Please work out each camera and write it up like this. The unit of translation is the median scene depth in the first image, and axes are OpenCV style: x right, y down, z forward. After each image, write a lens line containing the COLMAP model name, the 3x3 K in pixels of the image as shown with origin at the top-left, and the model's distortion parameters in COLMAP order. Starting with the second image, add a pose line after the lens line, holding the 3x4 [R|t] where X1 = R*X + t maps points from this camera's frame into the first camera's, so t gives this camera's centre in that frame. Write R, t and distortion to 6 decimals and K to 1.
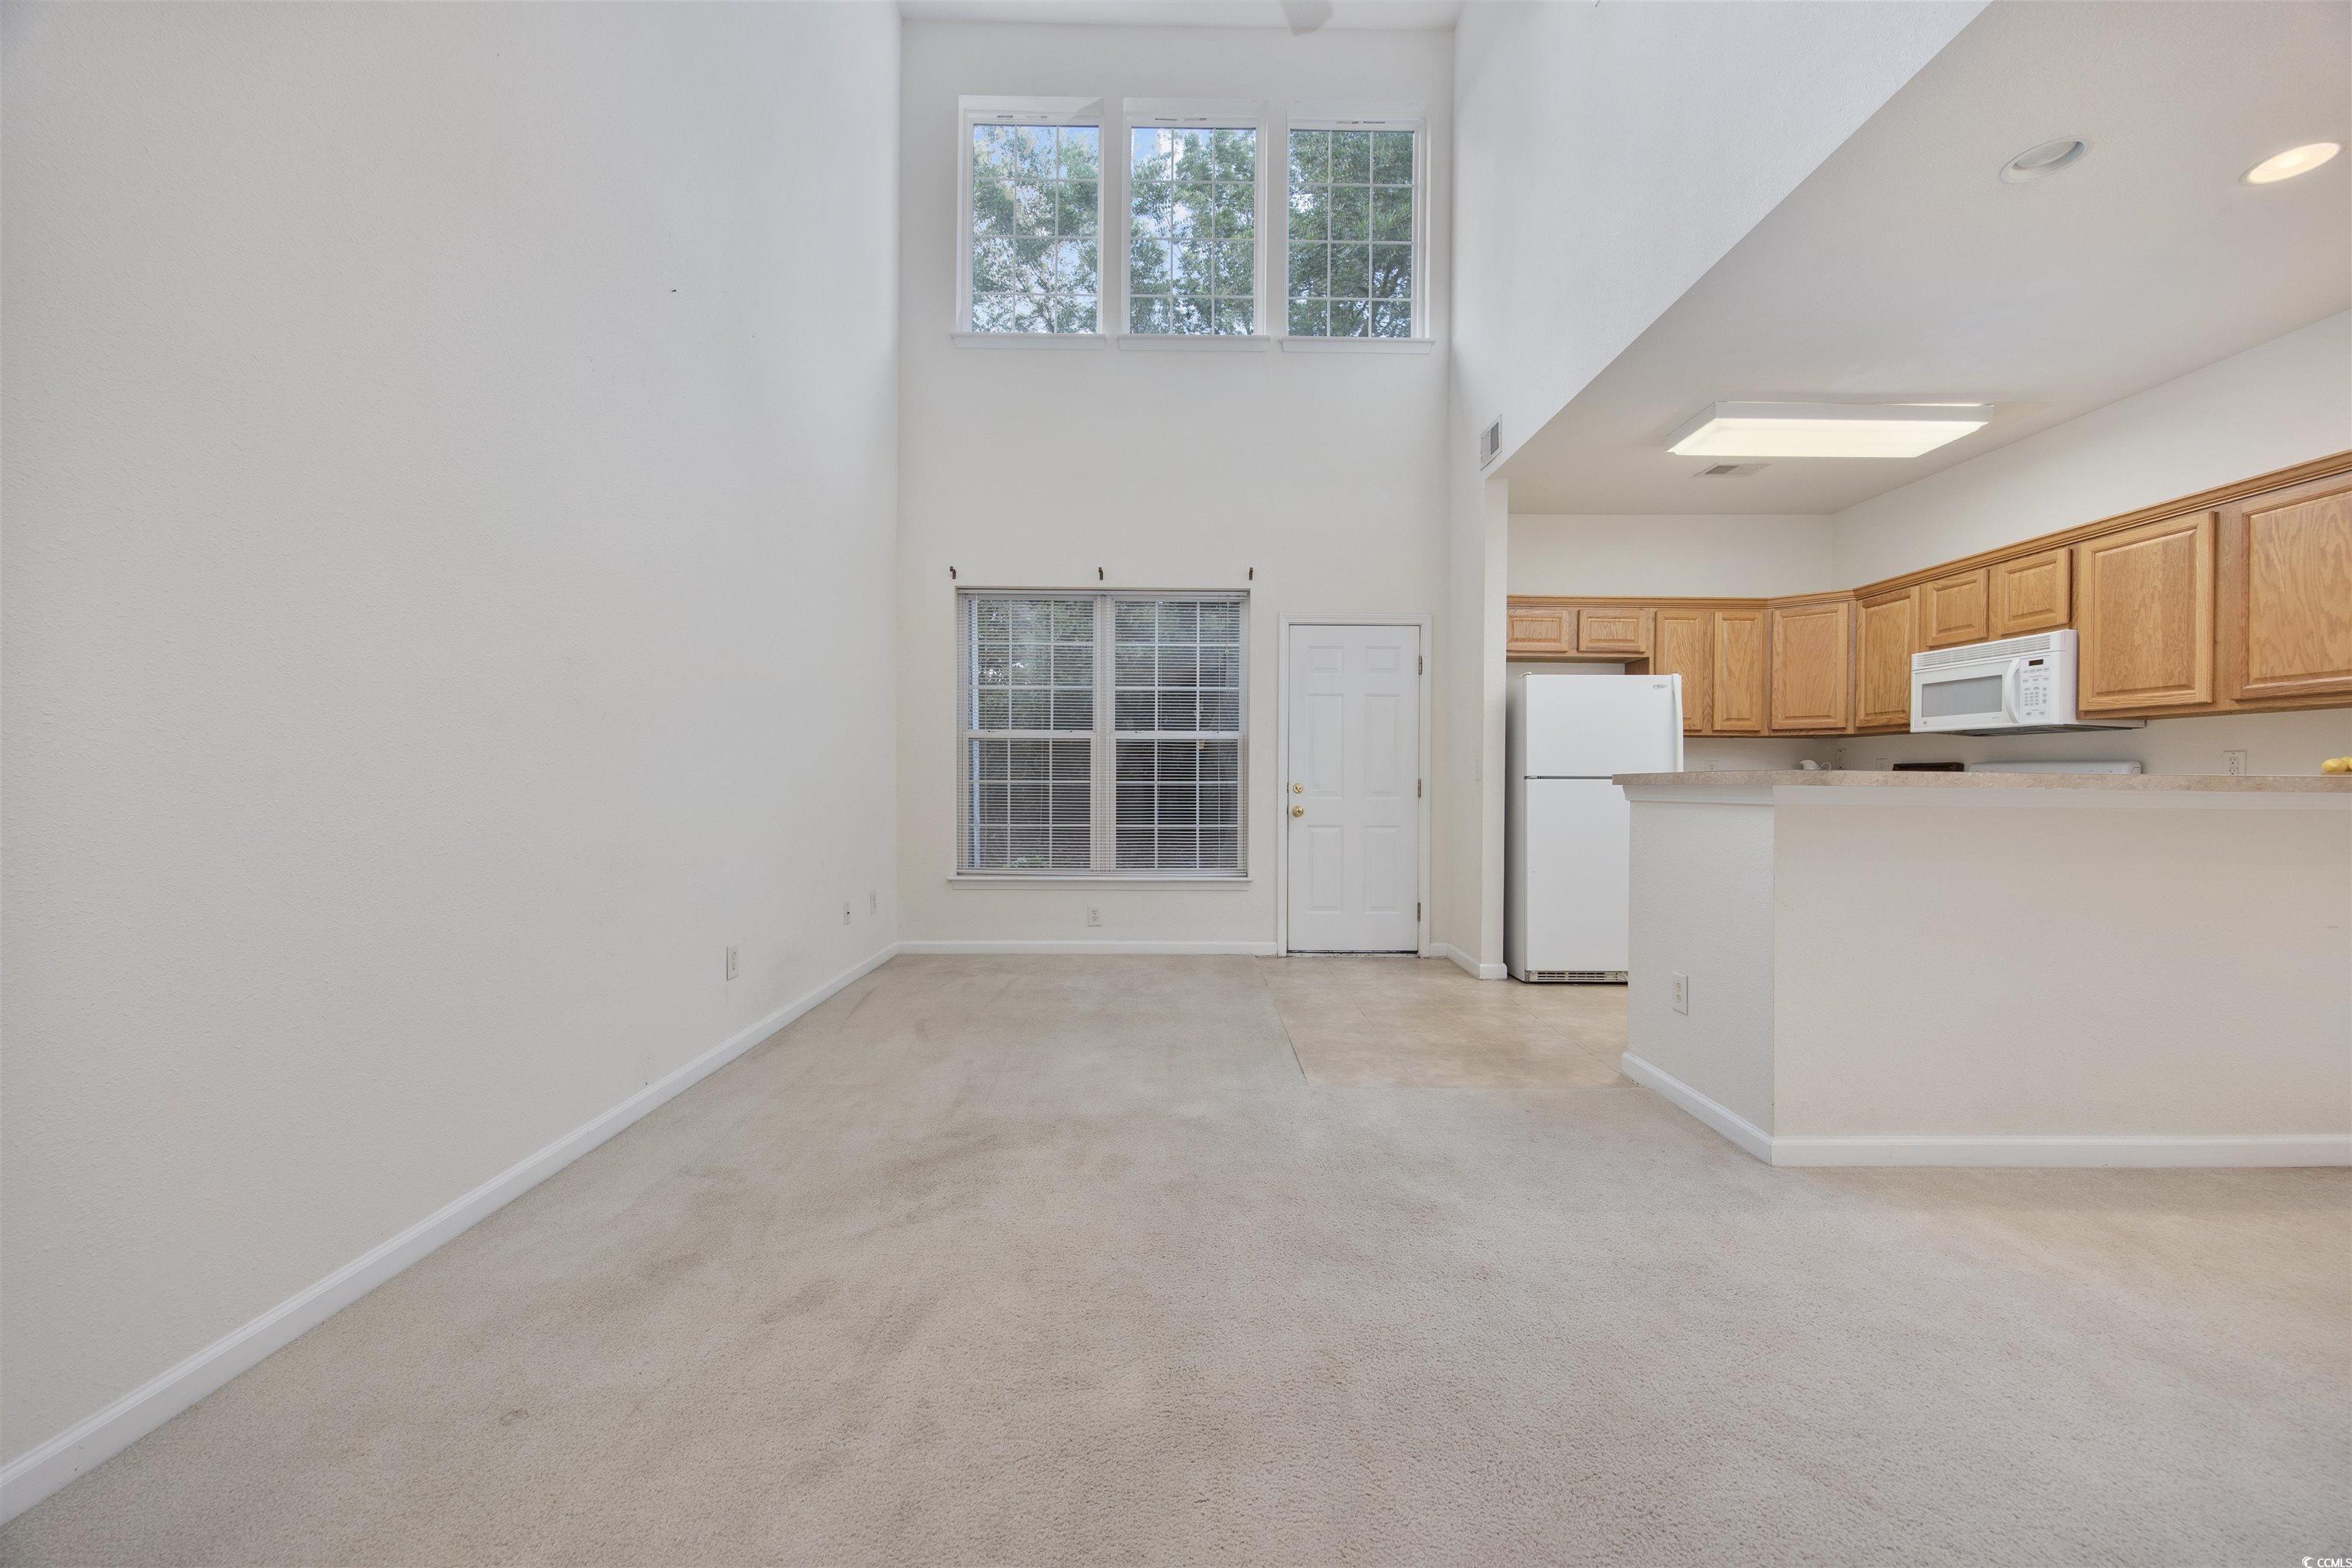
lens RADIAL K [[894.6, 0, 1176.0], [0, 894.6, 784.0], [0, 0, 1]] dist [-0.001734, -0.000430]
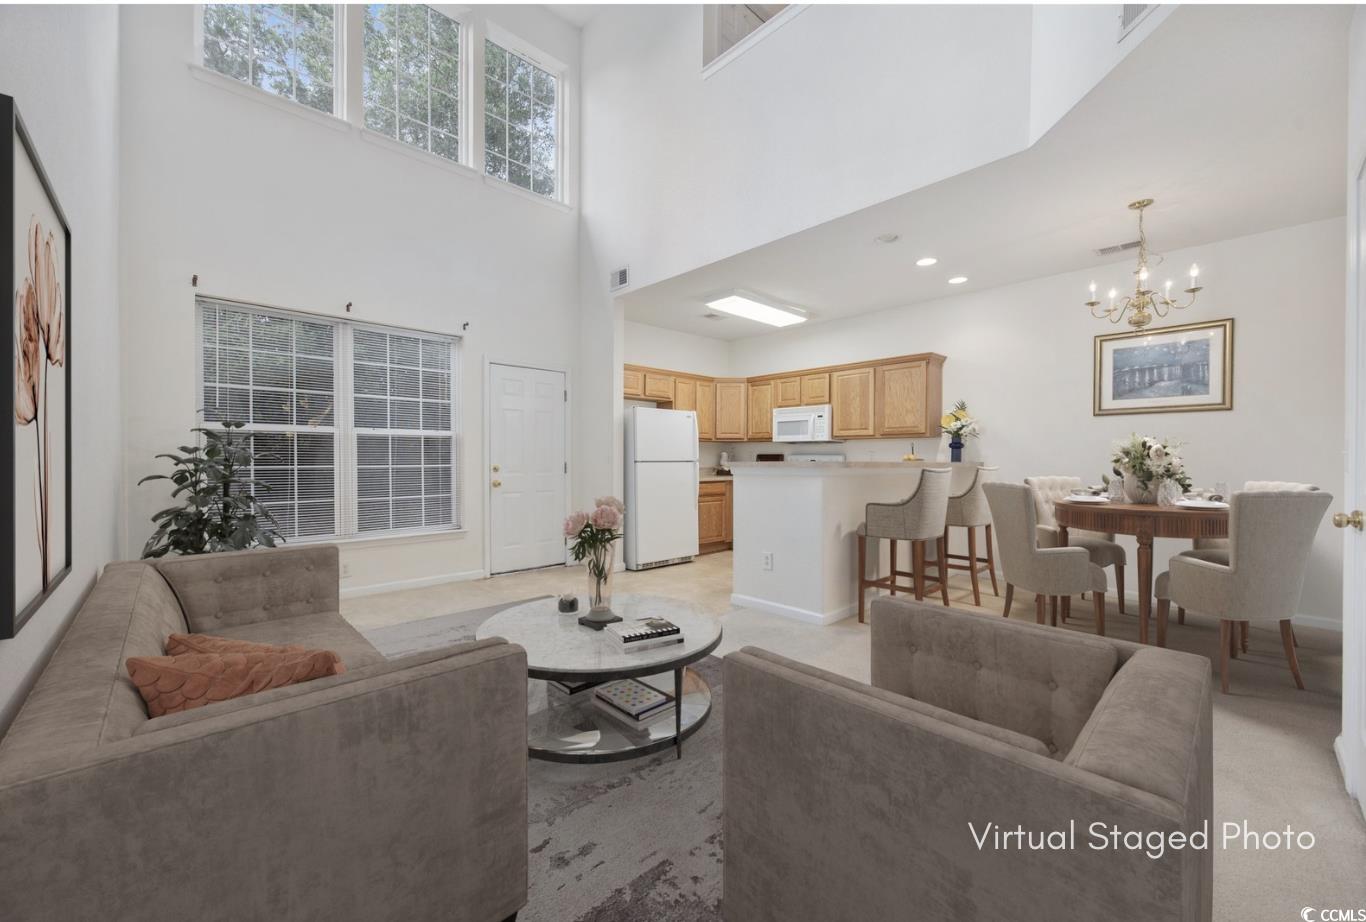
lens RADIAL K [[545.4, 0, 683.0], [0, 545.4, 461.0], [0, 0, 1]] dist [0.011049, -0.000282]
pose [[0.730940, -0.007084, 0.682405, -0.395778], [0.005478, 0.999975, 0.004513, -0.016440], [-0.682419, 0.000440, 0.730961, 0.118497]]
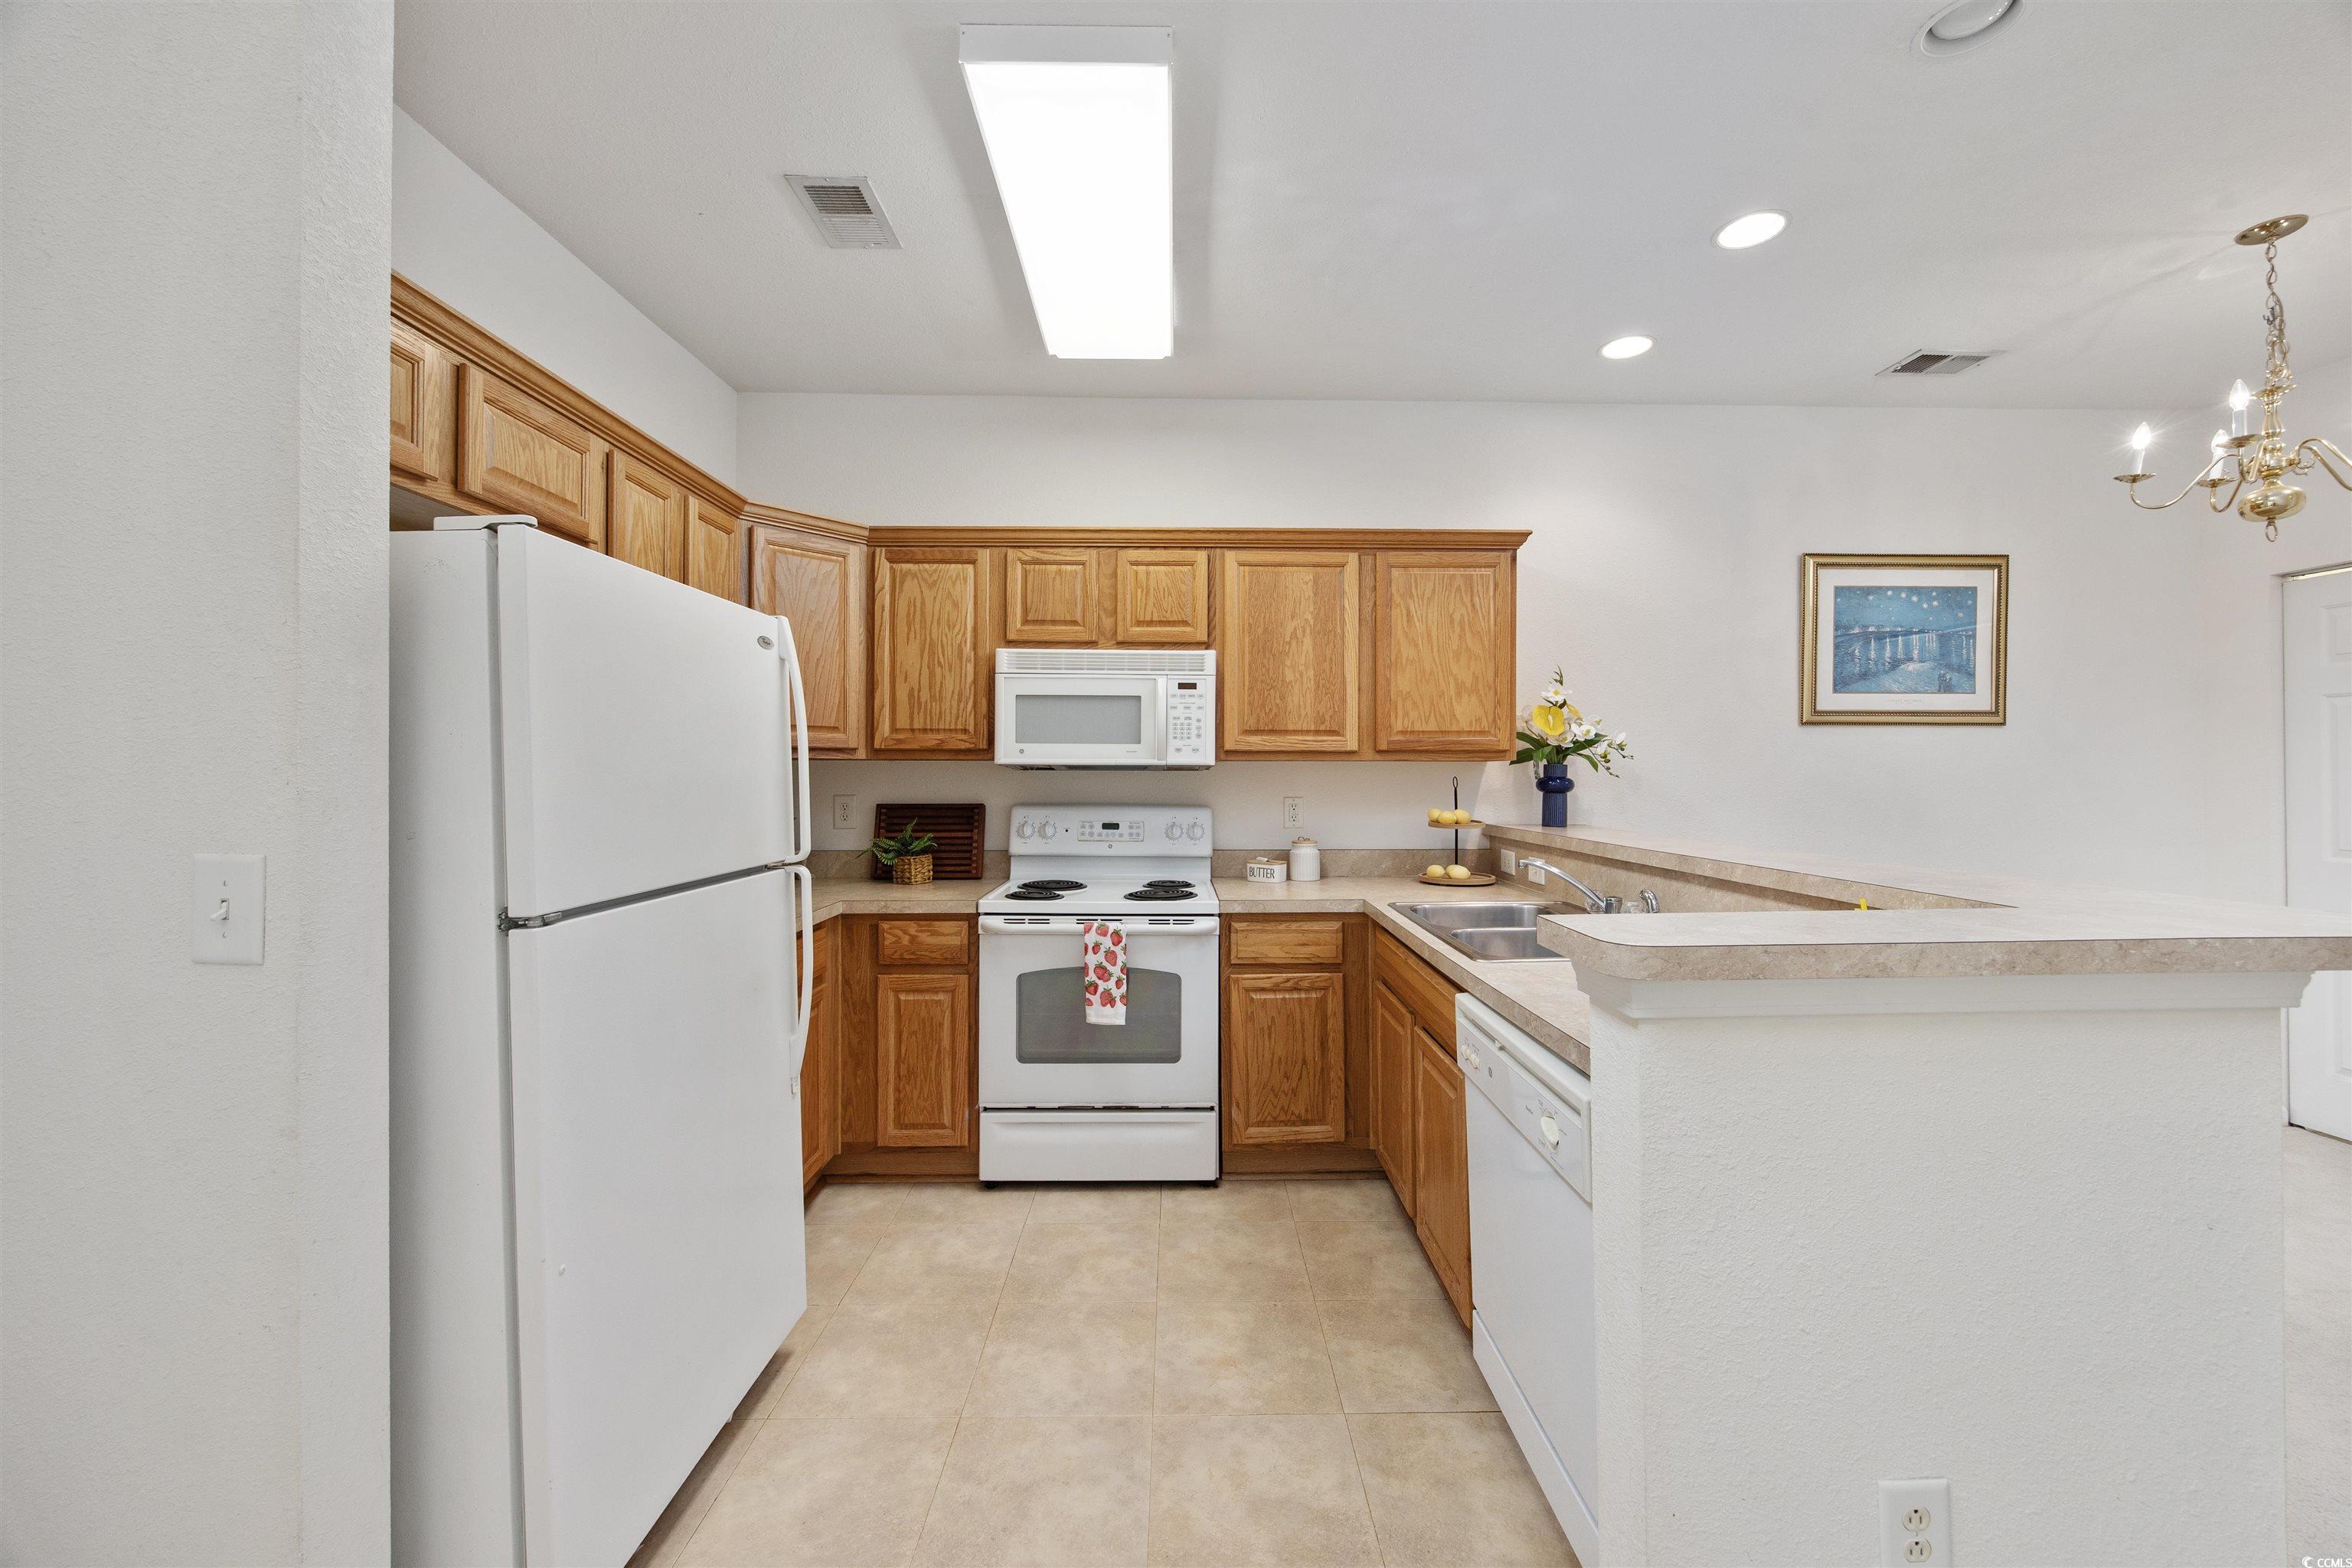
lens RADIAL K [[906.9, 0, 1181.9], [0, 906.9, 769.9], [0, 0, 1]] dist [-0.001613, -0.000110]
pose [[-0.015919, -0.001981, 0.999871, 0.156230], [0.005076, 0.999985, 0.002062, -0.062402], [-0.999860, 0.005108, -0.015908, 1.006644]]
